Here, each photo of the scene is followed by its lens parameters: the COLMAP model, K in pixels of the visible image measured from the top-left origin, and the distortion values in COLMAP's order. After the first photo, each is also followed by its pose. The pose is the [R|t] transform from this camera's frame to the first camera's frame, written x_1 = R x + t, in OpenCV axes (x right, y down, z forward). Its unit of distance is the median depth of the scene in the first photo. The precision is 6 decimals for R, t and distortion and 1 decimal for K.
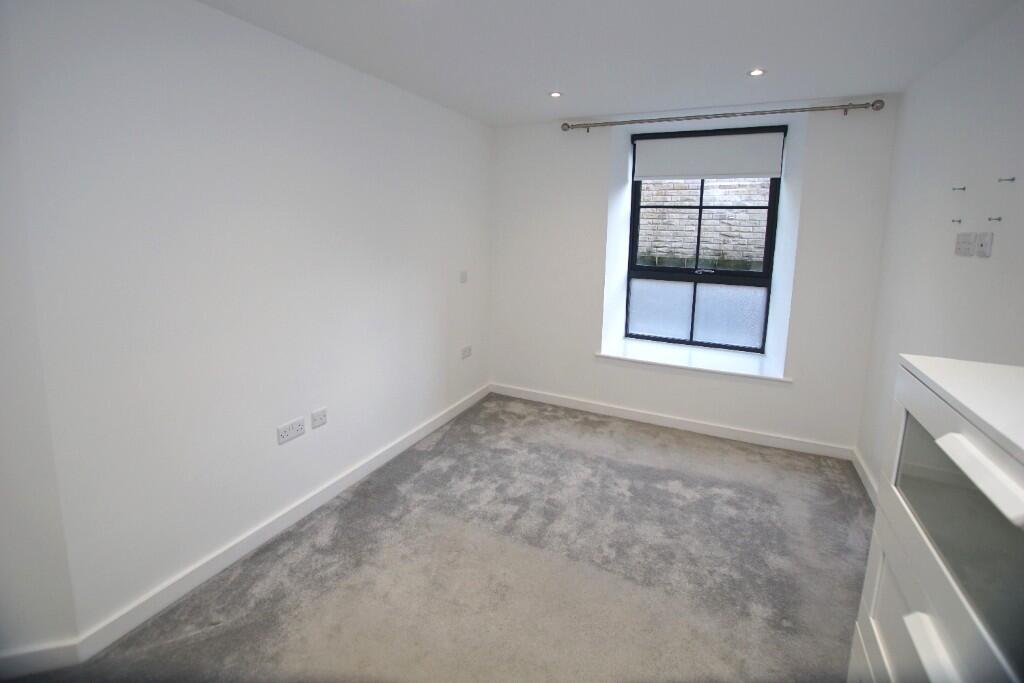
lens RADIAL K [[449.9, 0, 511.3], [0, 449.9, 288.3], [0, 0, 1]] dist [-0.035965, 0.005510]
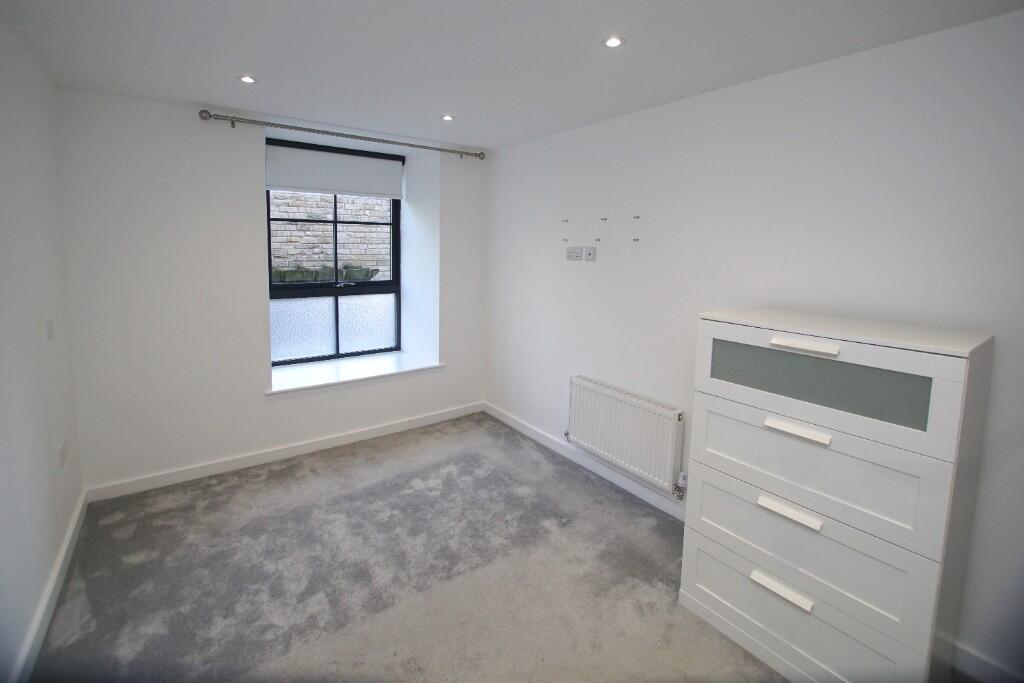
lens RADIAL K [[449.9, 0, 511.3], [0, 449.9, 288.3], [0, 0, 1]] dist [-0.035965, 0.005510]
pose [[0.469228, -0.095614, 0.877886, -0.343741], [0.111356, 0.992592, 0.048588, -0.042204], [-0.876028, 0.074959, 0.476399, 0.202947]]
